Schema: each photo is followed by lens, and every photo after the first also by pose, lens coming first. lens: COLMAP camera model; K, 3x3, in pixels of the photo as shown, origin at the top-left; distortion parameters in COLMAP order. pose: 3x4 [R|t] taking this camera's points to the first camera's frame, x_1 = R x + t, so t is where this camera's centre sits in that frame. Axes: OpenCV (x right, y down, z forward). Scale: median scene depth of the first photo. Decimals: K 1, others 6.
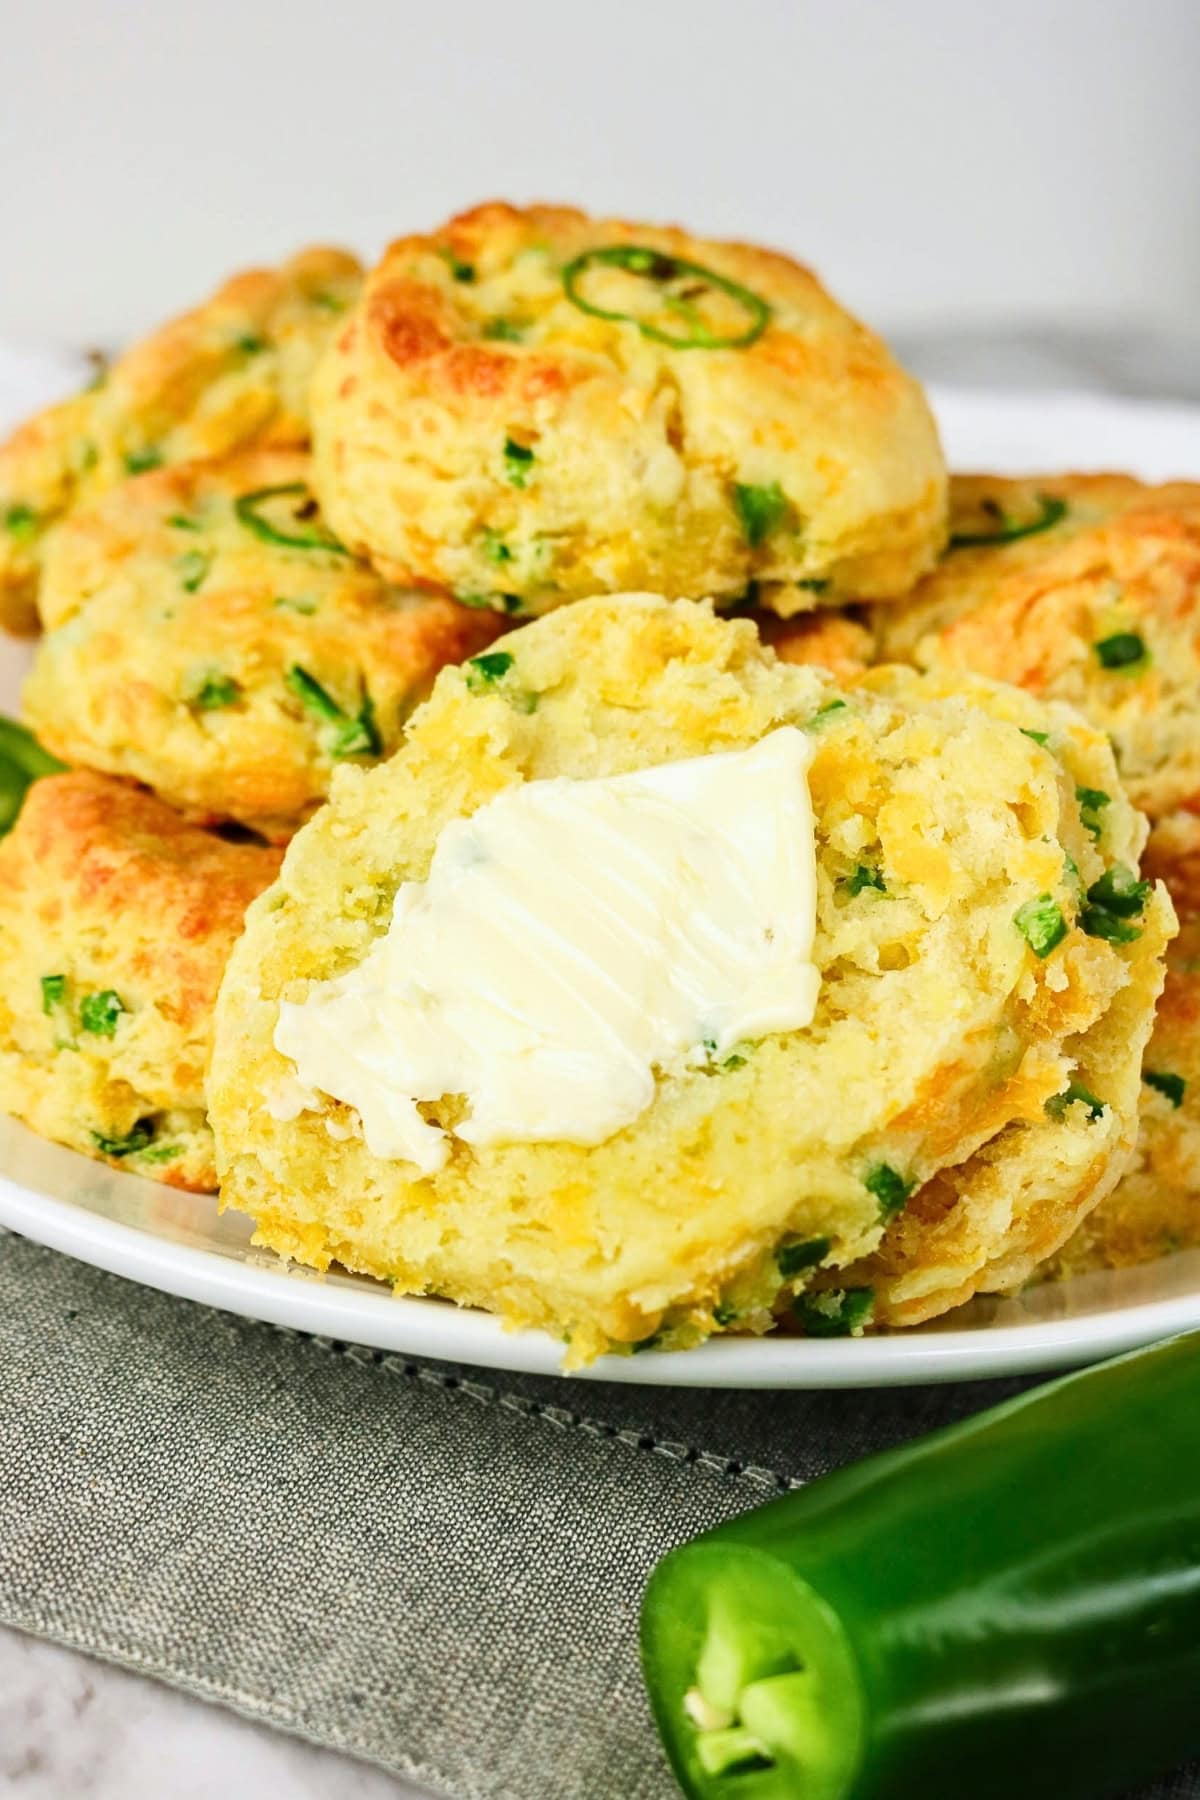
lens RADIAL K [[2500.4, 0, 586.4], [0, 2500.4, 891.8], [0, 0, 1]] dist [-0.120394, 0.000000]
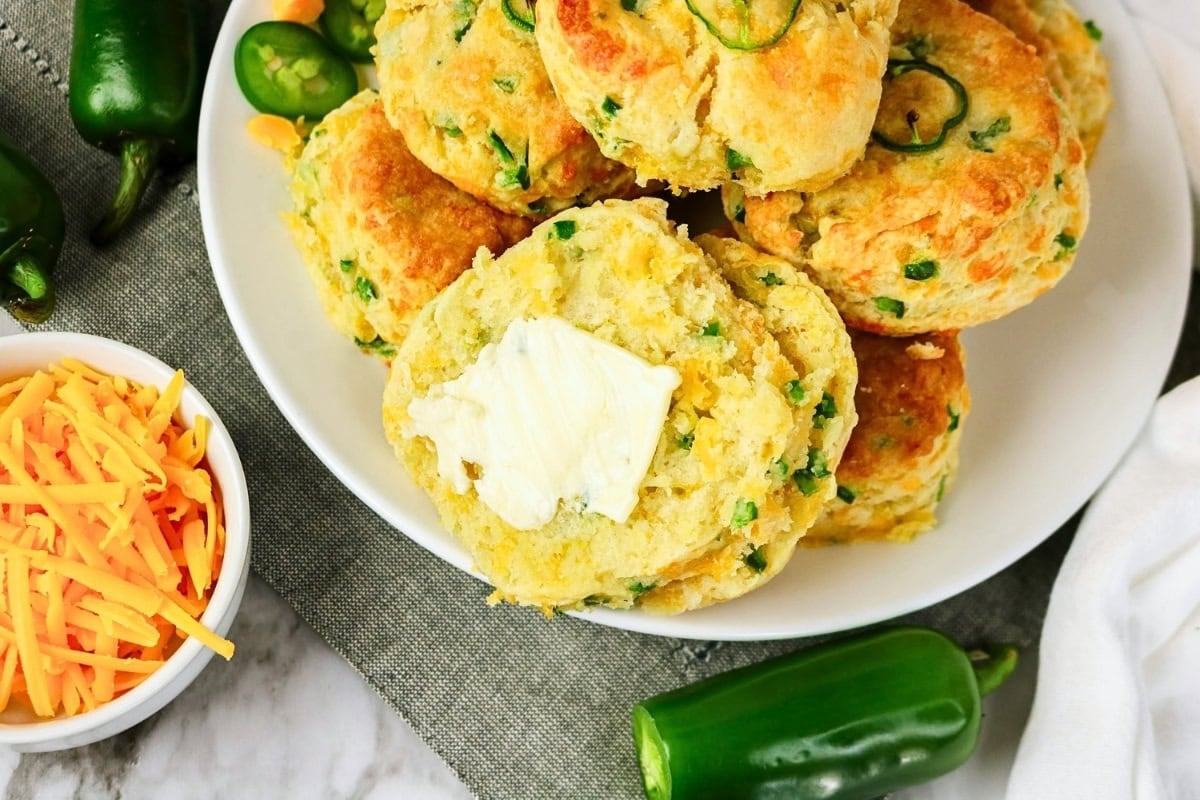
lens RADIAL K [[1667.0, 0, 610.2], [0, 1667.0, 400.1], [0, 0, 1]] dist [-0.120394, 0.000000]
pose [[0.945183, 0.312666, -0.094178, 0.148272], [-0.171023, 0.719686, 0.672907, -0.815294], [0.278174, -0.619913, 0.733708, -0.001137]]
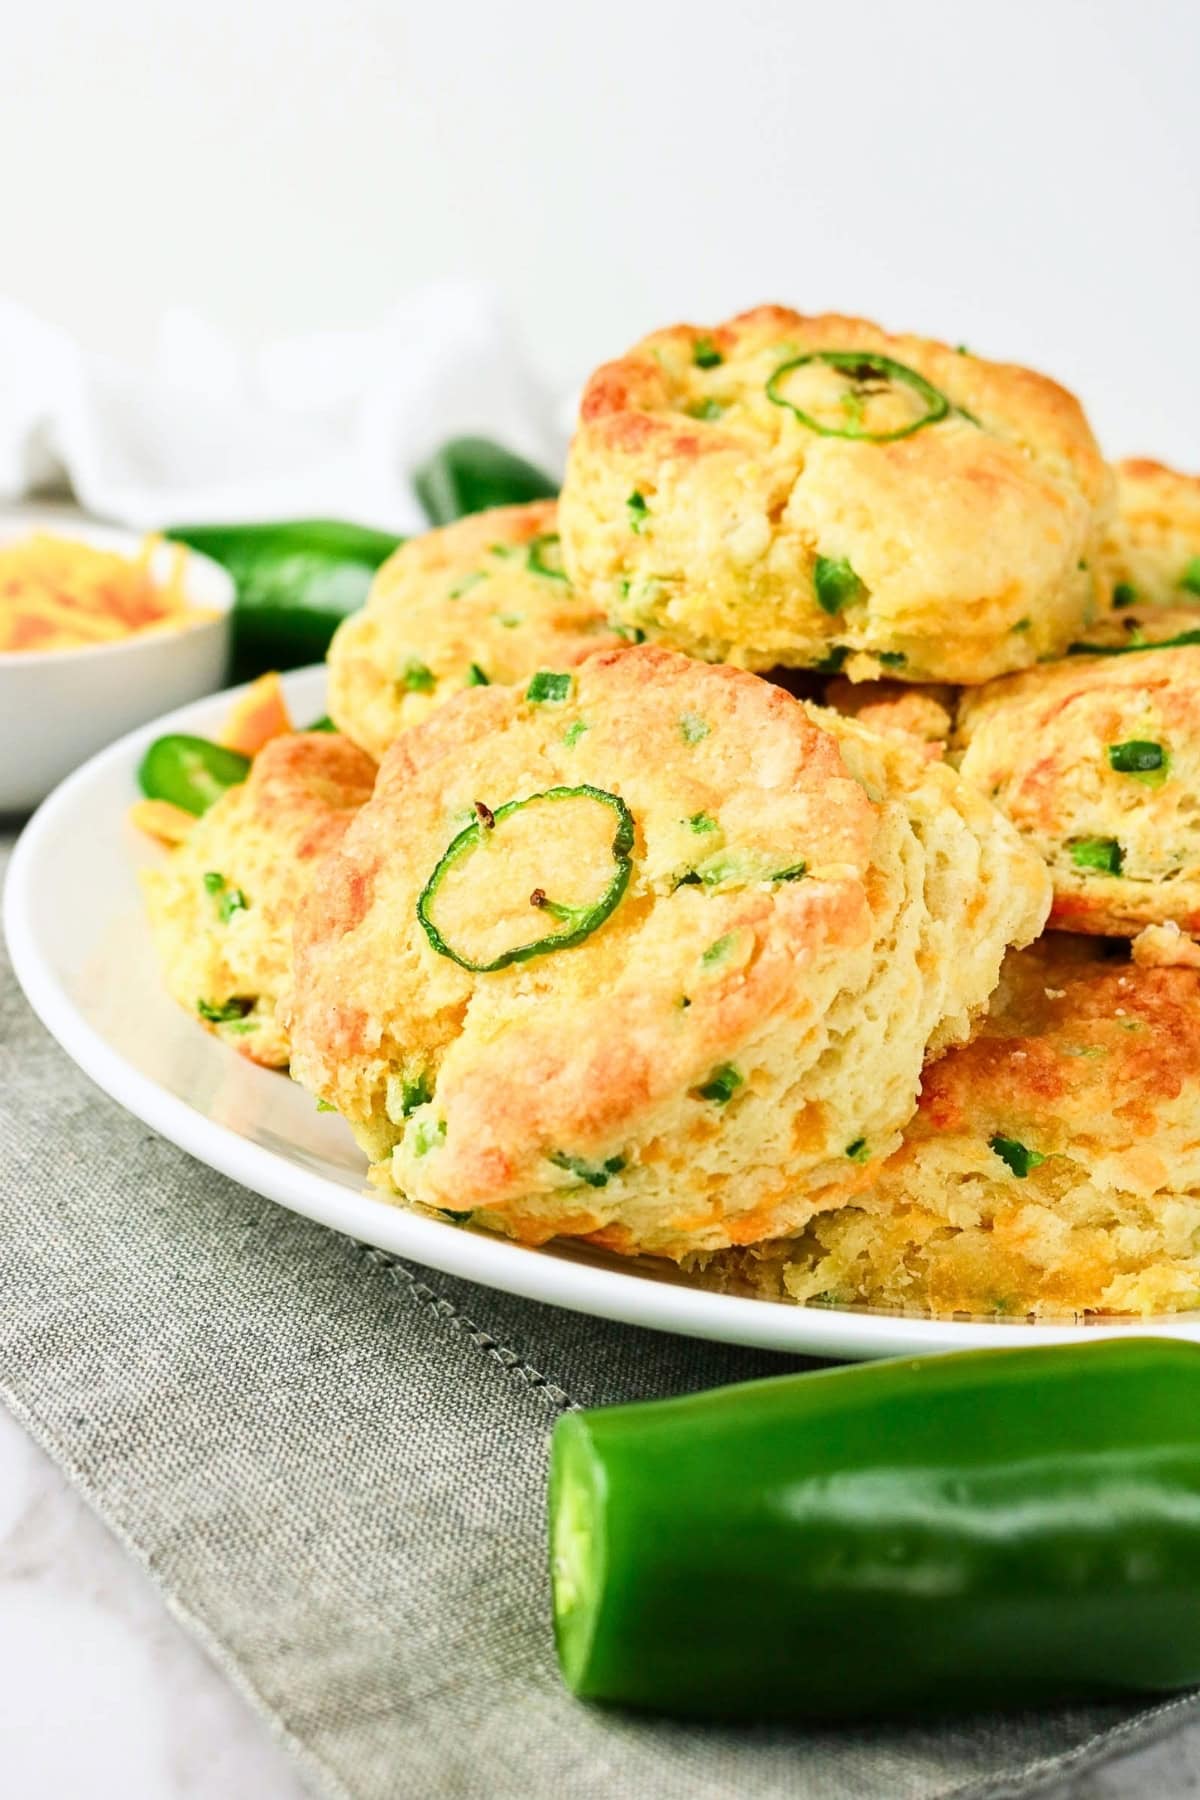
lens RADIAL K [[2598.0, 0, 607.1], [0, 2598.0, 903.2], [0, 0, 1]] dist [-0.128541, 0.000000]
pose [[0.871023, 0.180533, -0.456867, 0.537561], [-0.212016, 0.977098, -0.018106, 0.029882], [0.443135, 0.112634, 0.889351, -0.056200]]
